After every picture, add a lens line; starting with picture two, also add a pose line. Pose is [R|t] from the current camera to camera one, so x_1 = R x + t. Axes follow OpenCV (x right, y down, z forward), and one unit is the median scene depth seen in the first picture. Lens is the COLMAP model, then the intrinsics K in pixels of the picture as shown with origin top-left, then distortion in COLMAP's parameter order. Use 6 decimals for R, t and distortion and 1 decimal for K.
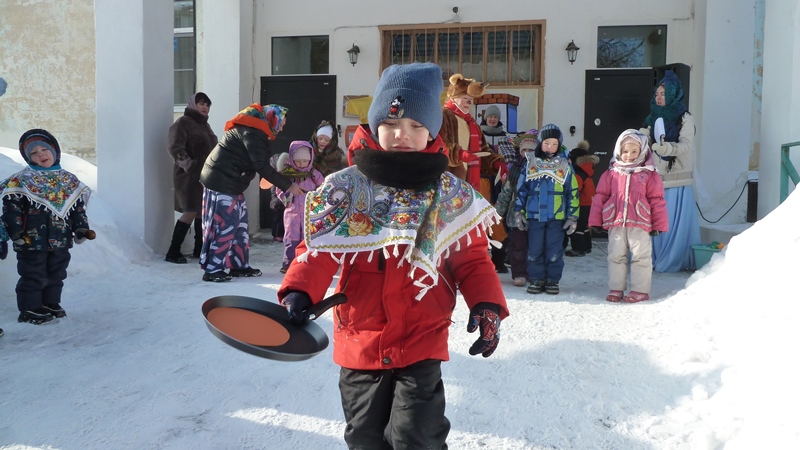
lens RADIAL K [[558.5, 0, 400.7], [0, 558.5, 228.2], [0, 0, 1]] dist [-0.031526, 0.002279]
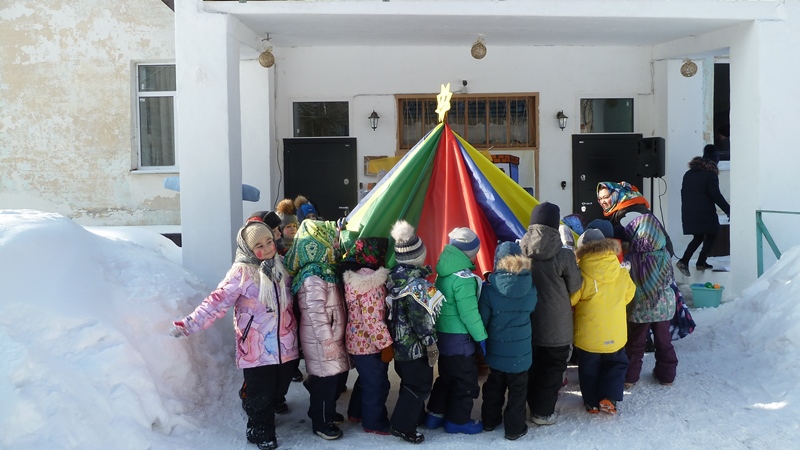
lens RADIAL K [[558.5, 0, 399.1], [0, 558.5, 222.2], [0, 0, 1]] dist [-0.031526, 0.002279]
pose [[0.980079, -0.039676, 0.194607, -0.257789], [0.045548, 0.998629, -0.025792, -0.076852], [-0.193317, 0.034142, 0.980542, -0.093971]]
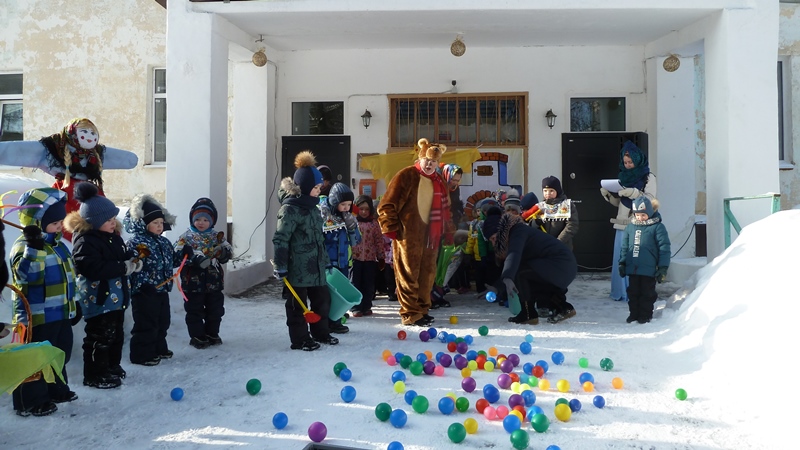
lens RADIAL K [[558.5, 0, 402.4], [0, 558.5, 223.8], [0, 0, 1]] dist [-0.031526, 0.002279]
pose [[0.995195, -0.013531, 0.096974, -0.124597], [0.020619, 0.997158, -0.072460, -0.006908], [-0.095718, 0.074111, 0.992646, -0.145991]]
